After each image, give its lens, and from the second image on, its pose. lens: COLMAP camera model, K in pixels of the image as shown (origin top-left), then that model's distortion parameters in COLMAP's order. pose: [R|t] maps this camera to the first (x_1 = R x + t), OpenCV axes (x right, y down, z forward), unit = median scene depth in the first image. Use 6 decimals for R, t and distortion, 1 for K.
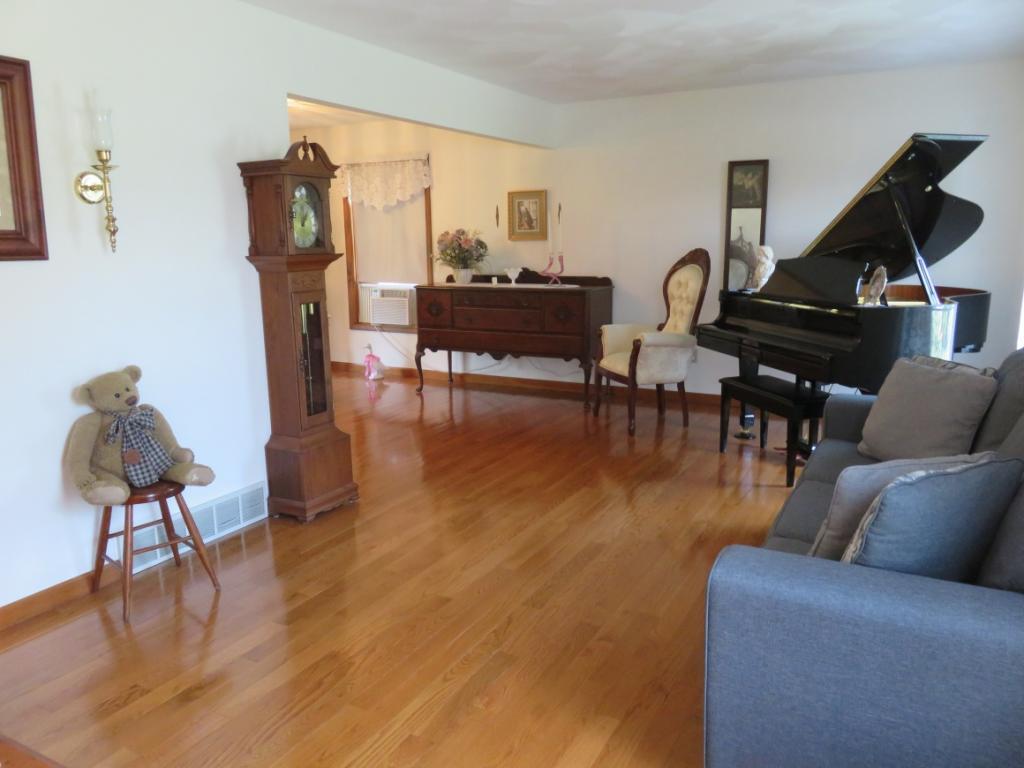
lens RADIAL K [[769.8, 0, 512.0], [0, 769.8, 384.0], [0, 0, 1]] dist [-0.001667, 0.002563]
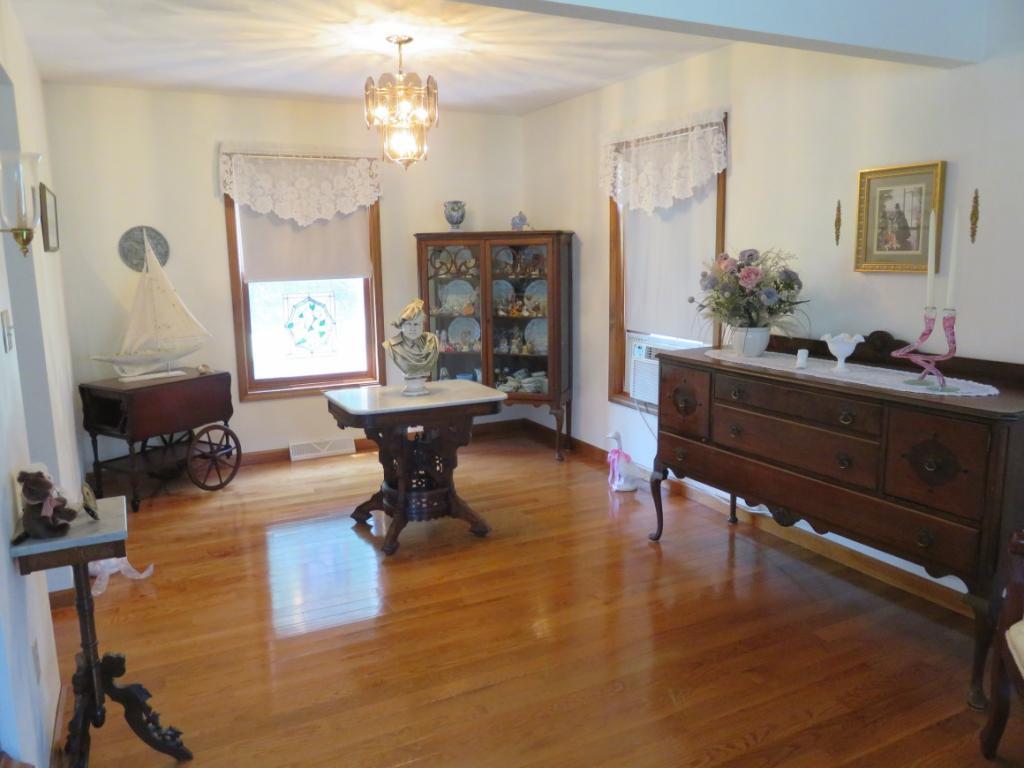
lens RADIAL K [[769.8, 0, 512.0], [0, 769.8, 384.0], [0, 0, 1]] dist [-0.001667, 0.002563]
pose [[0.824395, 0.094857, -0.558010, 0.095472], [-0.098737, 0.994842, 0.023243, -0.107228], [0.557337, 0.035935, 0.829509, 0.484642]]
